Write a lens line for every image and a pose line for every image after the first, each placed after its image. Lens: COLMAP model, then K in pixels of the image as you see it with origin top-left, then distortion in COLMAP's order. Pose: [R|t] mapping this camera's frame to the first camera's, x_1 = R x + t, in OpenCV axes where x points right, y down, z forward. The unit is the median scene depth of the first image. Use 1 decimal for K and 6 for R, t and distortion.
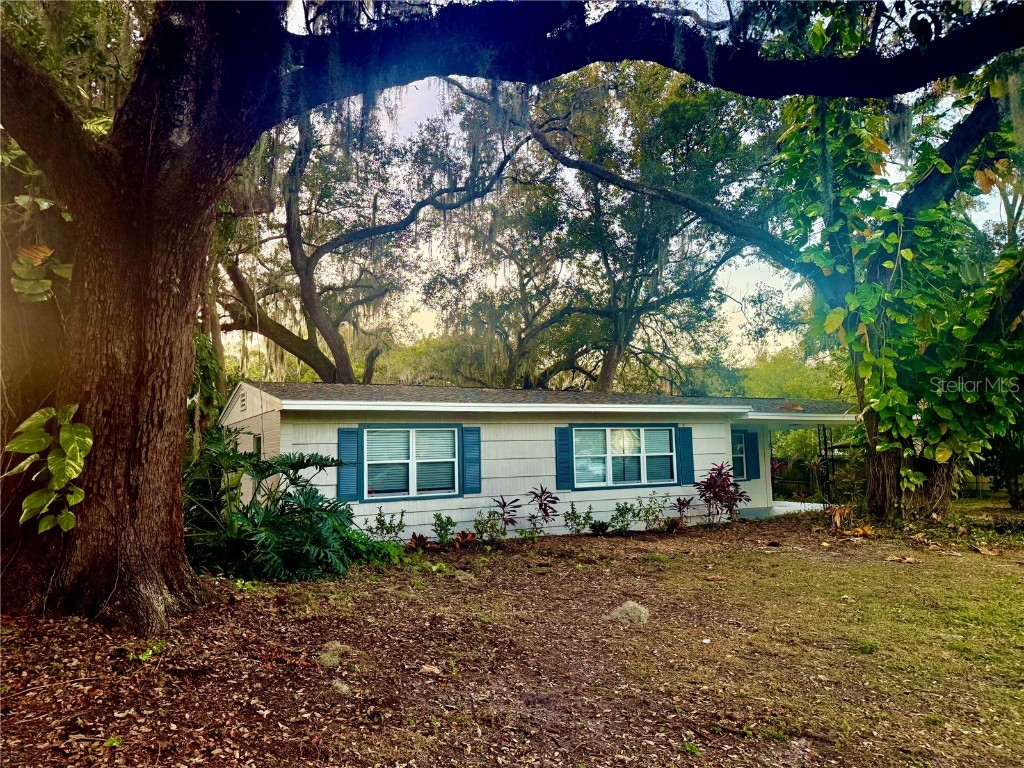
lens RADIAL K [[717.4, 0, 506.2], [0, 717.4, 381.3], [0, 0, 1]] dist [0.115014, -0.144327]
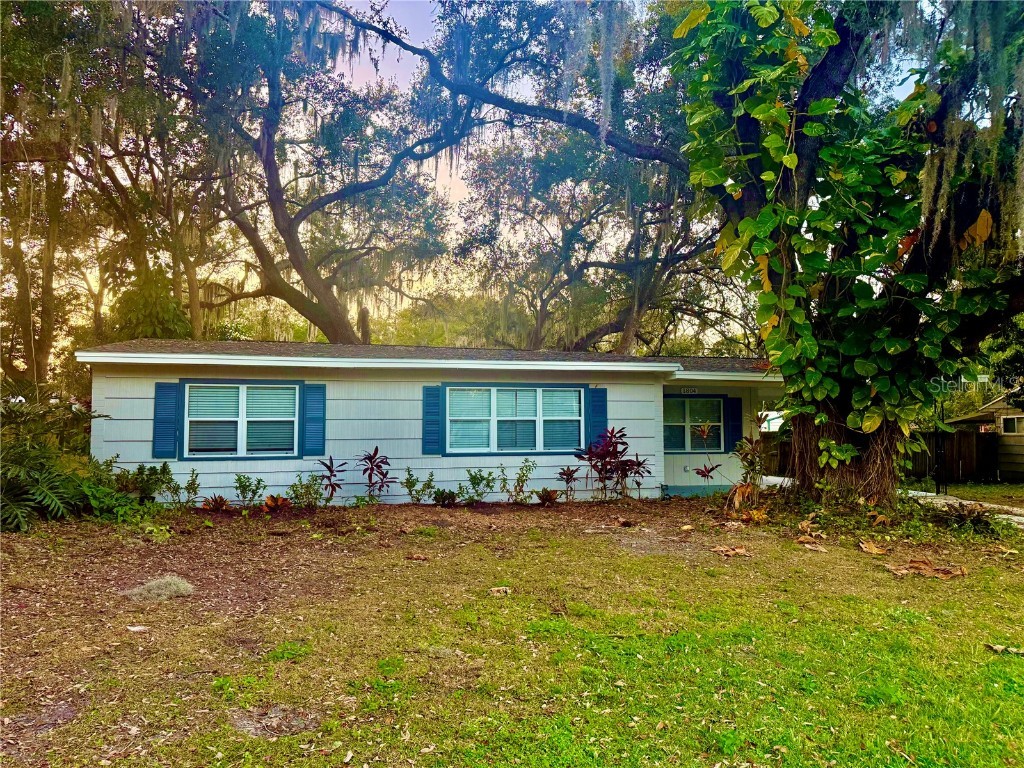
lens RADIAL K [[717.4, 0, 506.2], [0, 717.4, 381.3], [0, 0, 1]] dist [0.115014, -0.144327]
pose [[0.969048, 0.004890, -0.246822, 0.414177], [0.004839, 0.999235, 0.038797, 0.025137], [0.246823, -0.038791, 0.968284, 0.161516]]
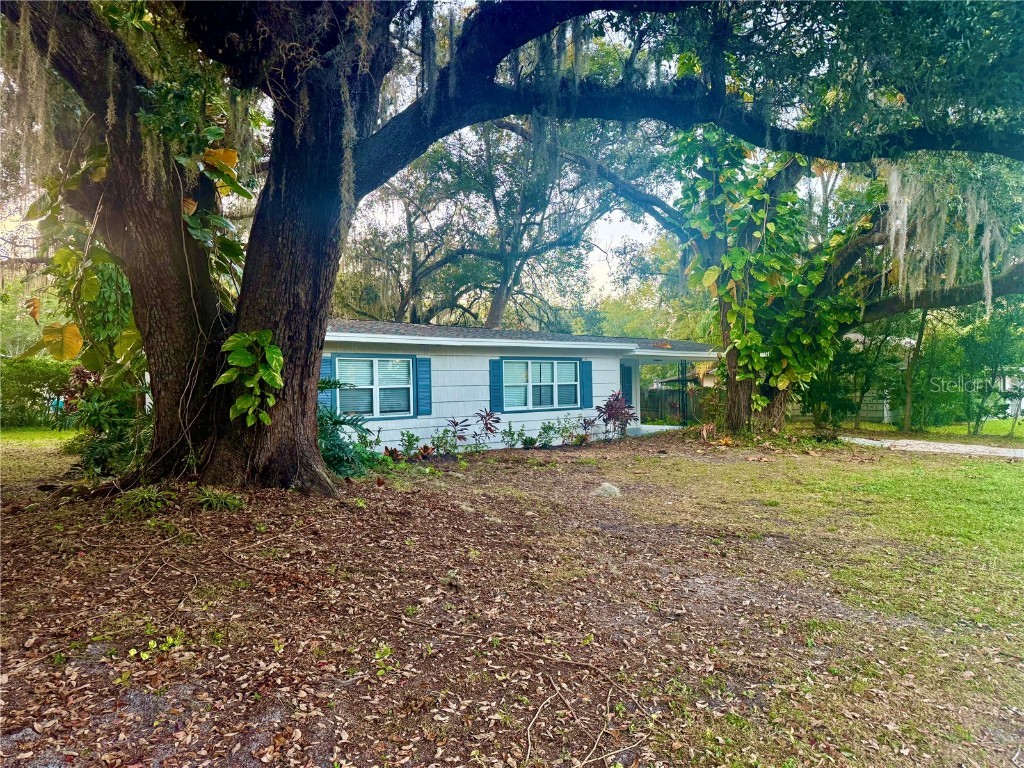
lens RADIAL K [[717.4, 0, 506.2], [0, 717.4, 381.3], [0, 0, 1]] dist [0.115014, -0.144327]
pose [[0.973418, 0.007031, 0.228927, -0.180984], [-0.027199, 0.996005, 0.085060, -0.000276], [-0.227414, -0.089026, 0.969720, -0.143854]]
